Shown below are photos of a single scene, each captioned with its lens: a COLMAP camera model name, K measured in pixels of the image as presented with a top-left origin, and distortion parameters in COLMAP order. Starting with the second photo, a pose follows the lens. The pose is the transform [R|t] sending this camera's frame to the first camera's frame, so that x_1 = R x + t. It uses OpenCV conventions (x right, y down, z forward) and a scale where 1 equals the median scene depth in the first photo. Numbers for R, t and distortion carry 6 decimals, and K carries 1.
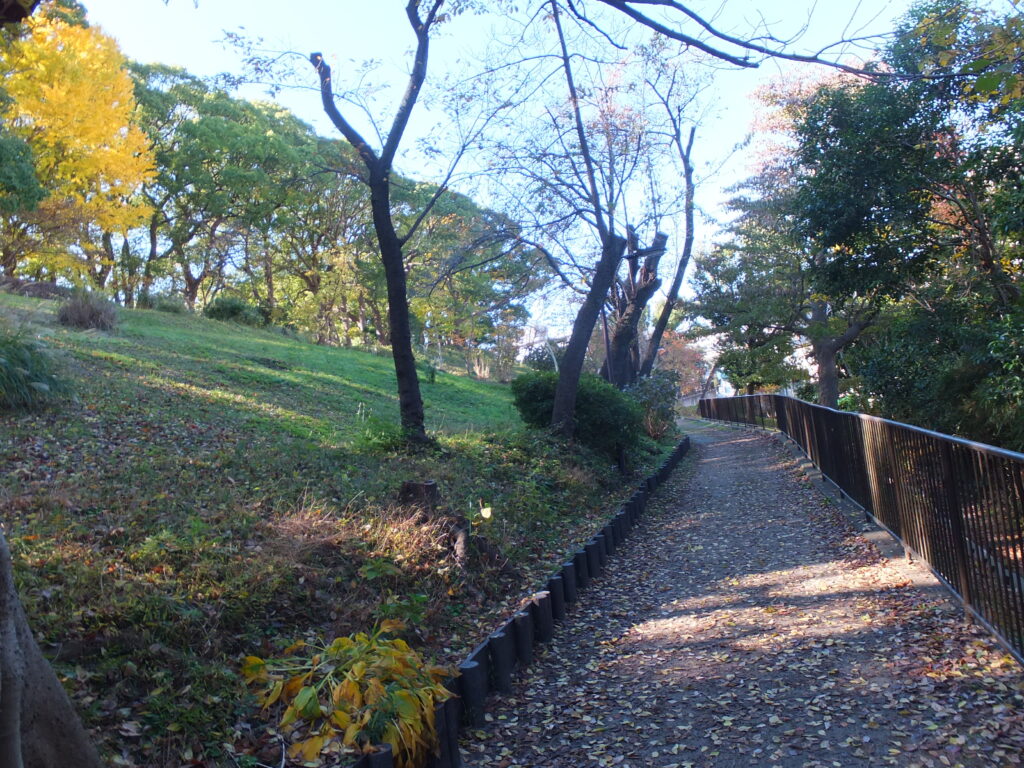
lens RADIAL K [[812.5, 0, 539.8], [0, 812.5, 386.2], [0, 0, 1]] dist [-0.006356, 0.007786]
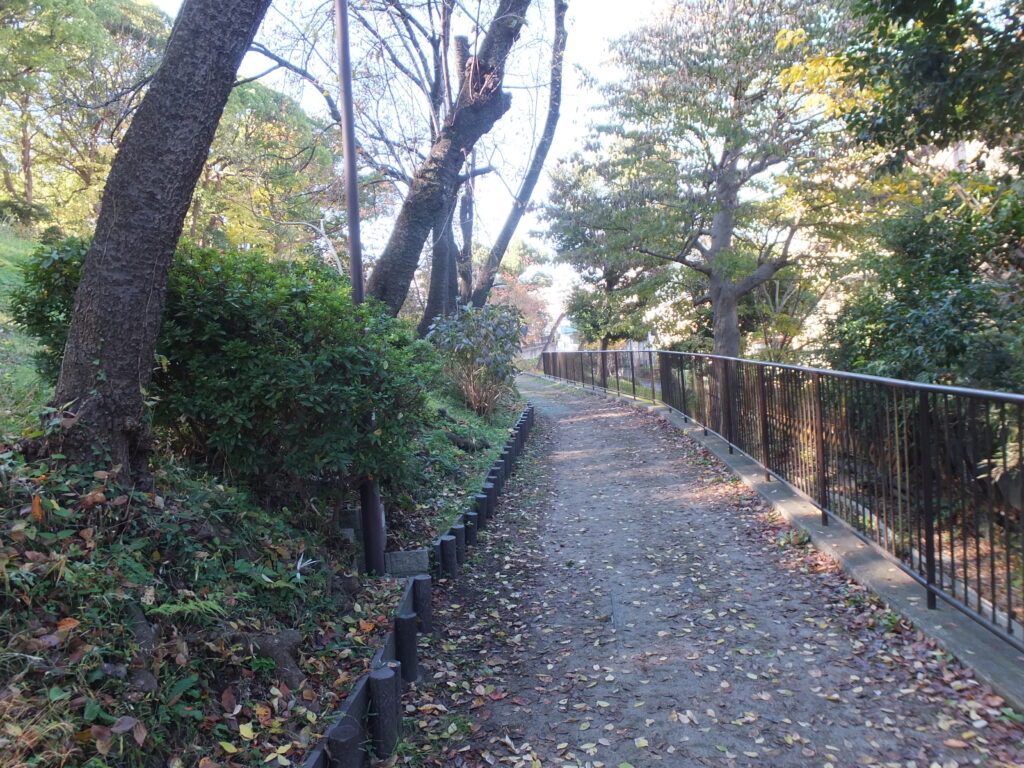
lens RADIAL K [[812.5, 0, 539.8], [0, 812.5, 386.2], [0, 0, 1]] dist [-0.006356, 0.007786]
pose [[0.978022, 0.058794, 0.200039, 0.047082], [-0.071480, 0.995824, 0.056790, 0.006459], [-0.195865, -0.069841, 0.978141, 0.299587]]
